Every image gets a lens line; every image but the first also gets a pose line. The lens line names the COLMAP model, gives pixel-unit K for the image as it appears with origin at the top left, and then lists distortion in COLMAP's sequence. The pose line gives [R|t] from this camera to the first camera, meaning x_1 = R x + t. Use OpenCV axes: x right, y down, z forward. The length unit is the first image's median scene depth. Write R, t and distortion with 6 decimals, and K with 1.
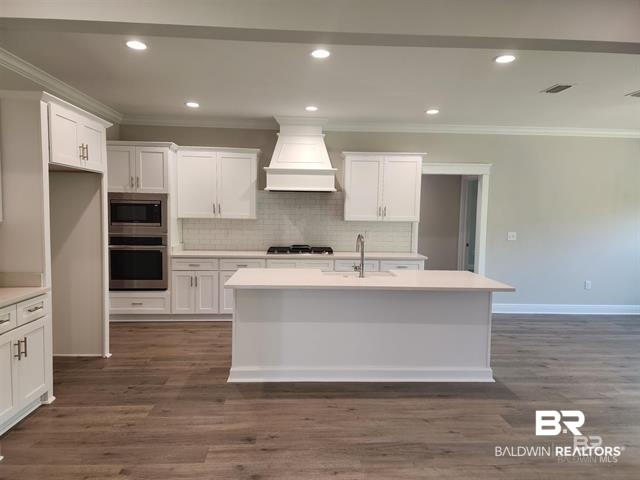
lens RADIAL K [[419.4, 0, 320.0], [0, 419.4, 240.0], [0, 0, 1]] dist [0.036853, -0.005340]
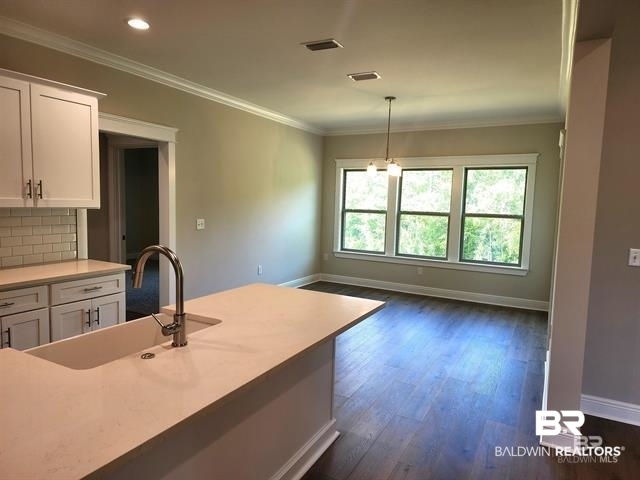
lens RADIAL K [[419.4, 0, 320.0], [0, 419.4, 240.0], [0, 0, 1]] dist [0.036853, -0.005340]
pose [[0.529305, -0.080927, 0.844563, -0.116578], [0.038978, 0.996709, 0.071078, -0.029118], [-0.847536, -0.004703, 0.530717, 0.412010]]
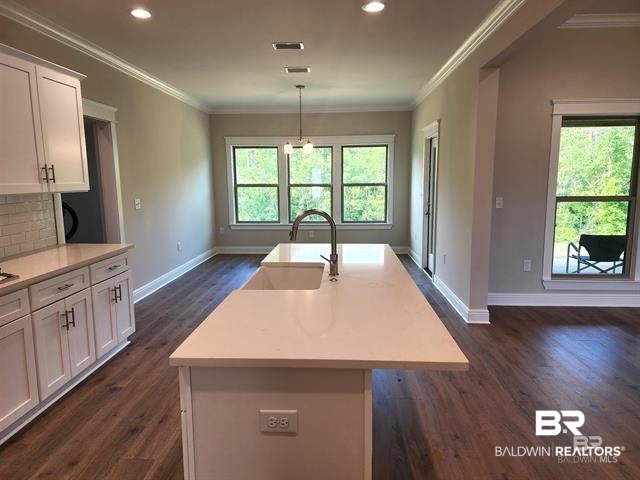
lens RADIAL K [[419.4, 0, 320.0], [0, 419.4, 240.0], [0, 0, 1]] dist [0.036853, -0.005340]
pose [[0.120665, -0.164620, 0.978949, -0.339800], [0.077488, 0.984707, 0.156038, -0.043793], [-0.989664, 0.057029, 0.131576, 0.597240]]
